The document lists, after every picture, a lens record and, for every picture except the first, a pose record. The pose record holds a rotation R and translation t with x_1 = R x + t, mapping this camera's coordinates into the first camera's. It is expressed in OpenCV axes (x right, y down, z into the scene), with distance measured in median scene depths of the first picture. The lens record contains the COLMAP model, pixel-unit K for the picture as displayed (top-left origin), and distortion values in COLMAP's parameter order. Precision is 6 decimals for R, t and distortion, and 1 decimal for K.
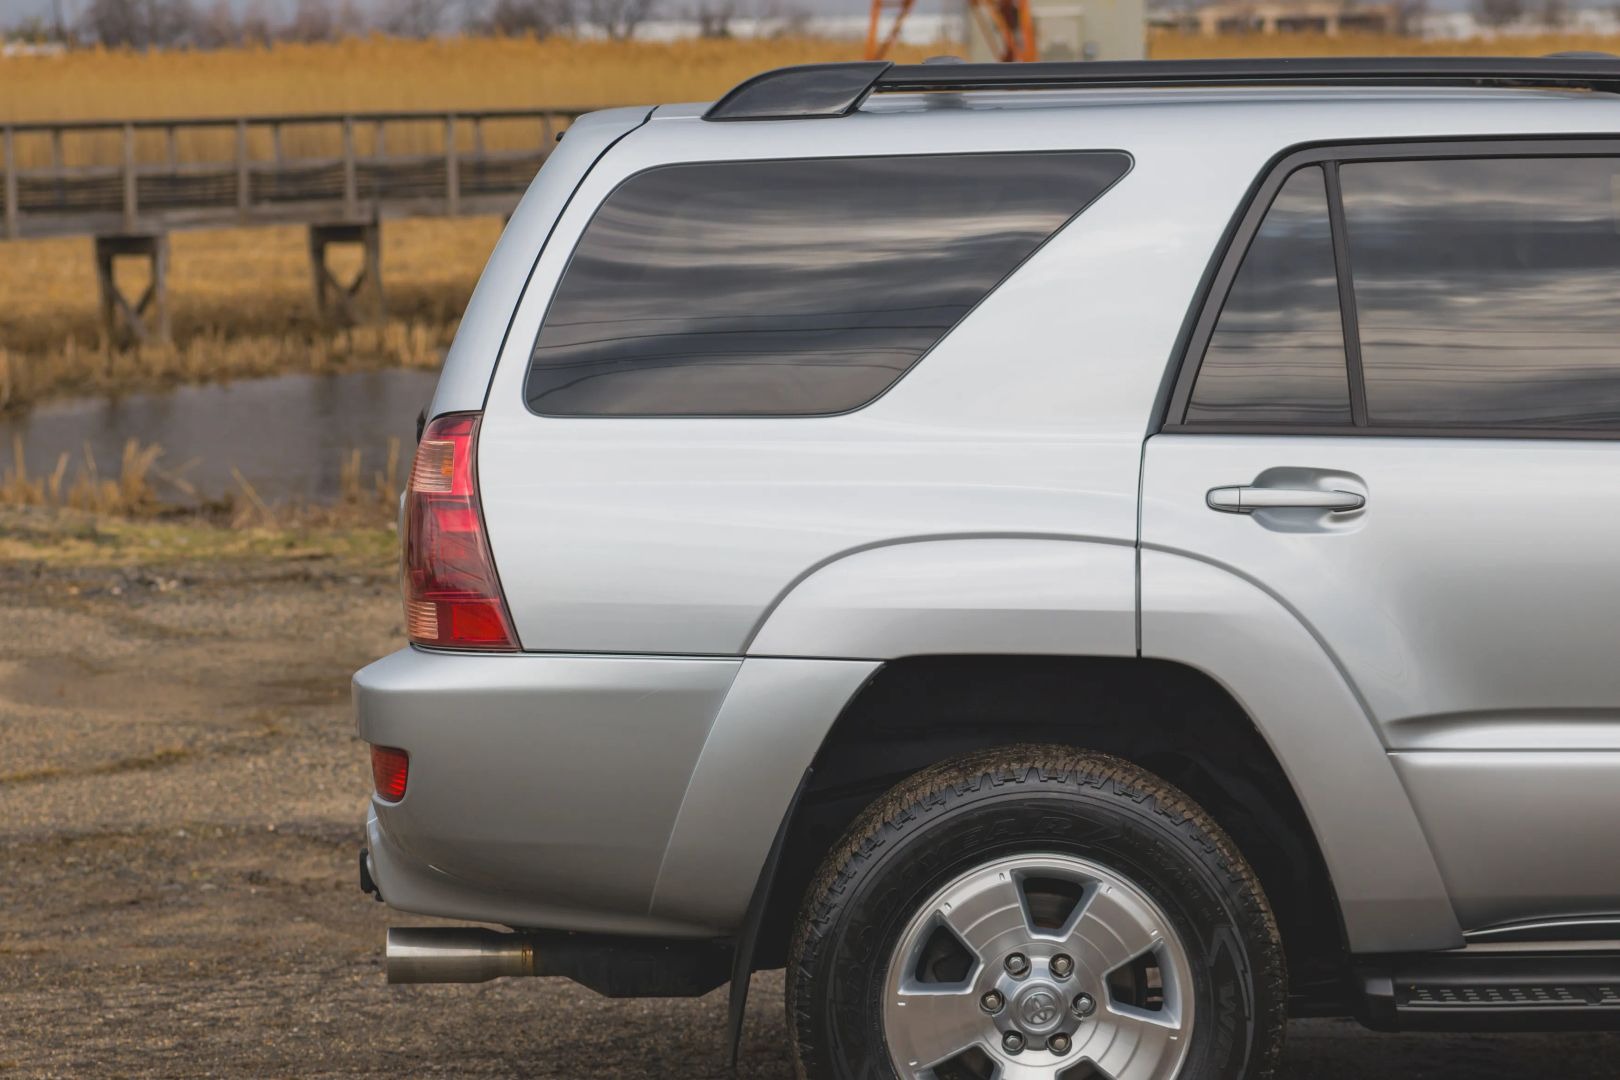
lens RADIAL K [[4576.1, 0, 810.0], [0, 4576.1, 540.0], [0, 0, 1]] dist [0.033992, -0.326457]
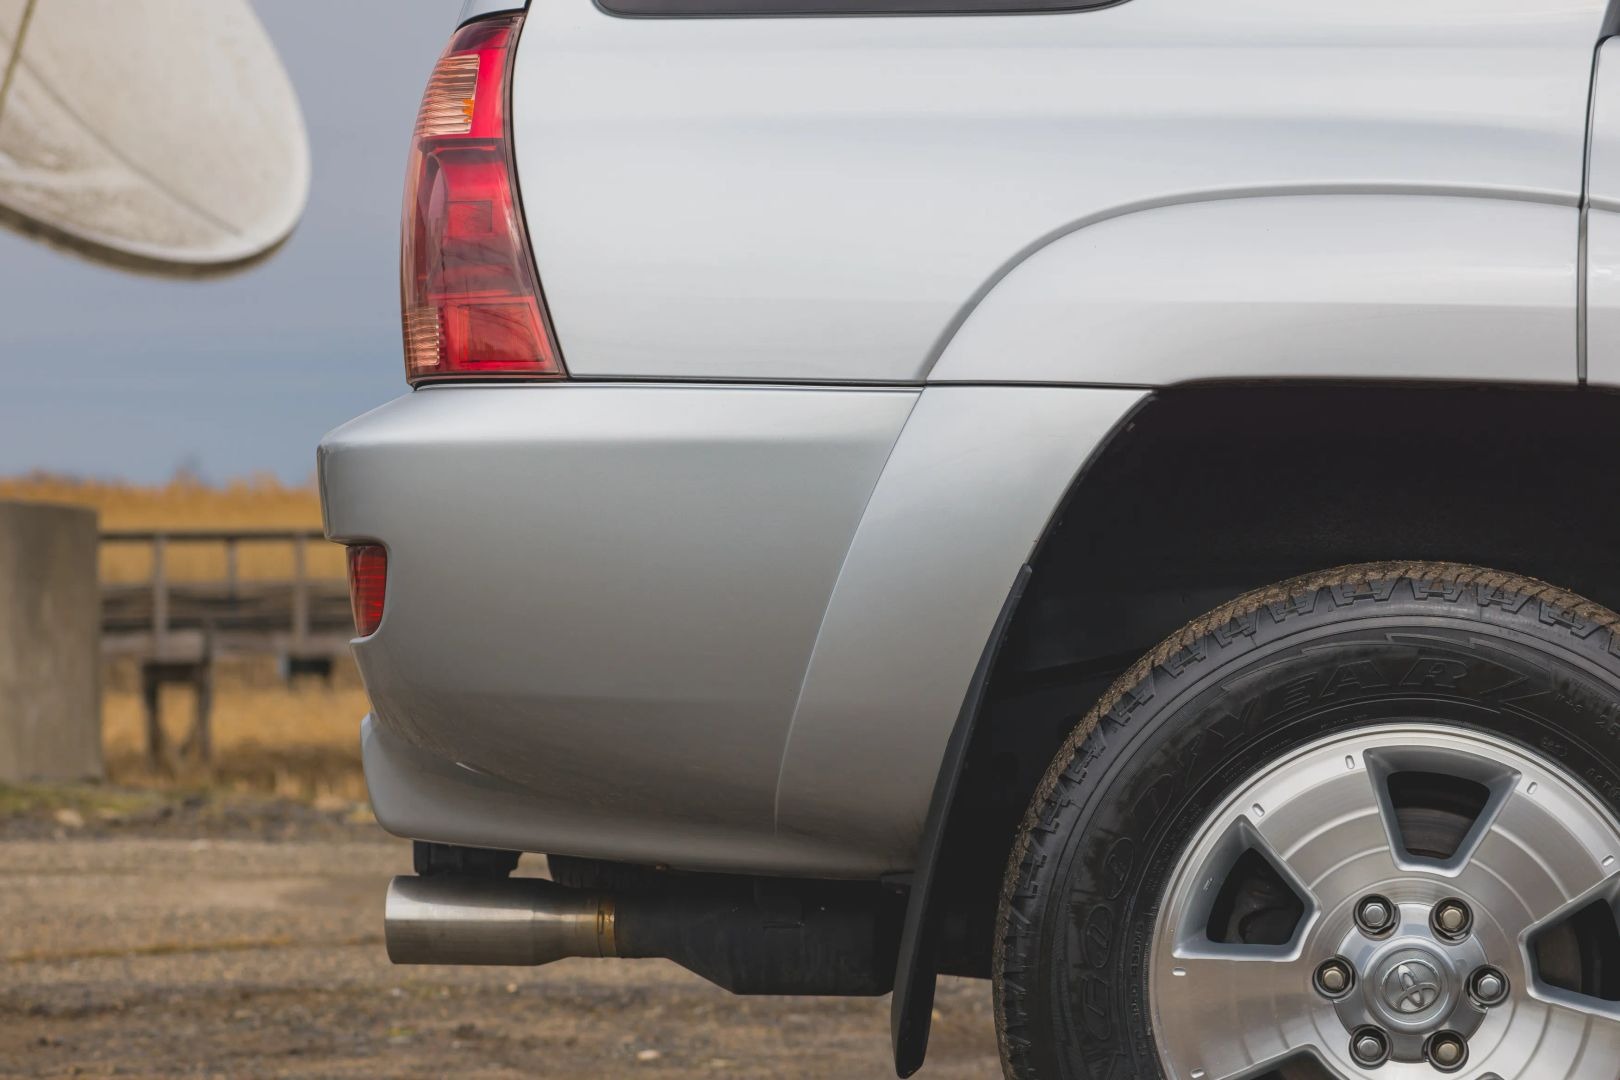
lens RADIAL K [[4576.1, 0, 810.0], [0, 4576.1, 540.0], [0, 0, 1]] dist [0.033992, -0.326457]
pose [[0.991234, 0.010717, -0.131680, 0.050218], [-0.024716, 0.994150, -0.105143, 0.108864], [0.129783, 0.107476, 0.985700, 0.396928]]
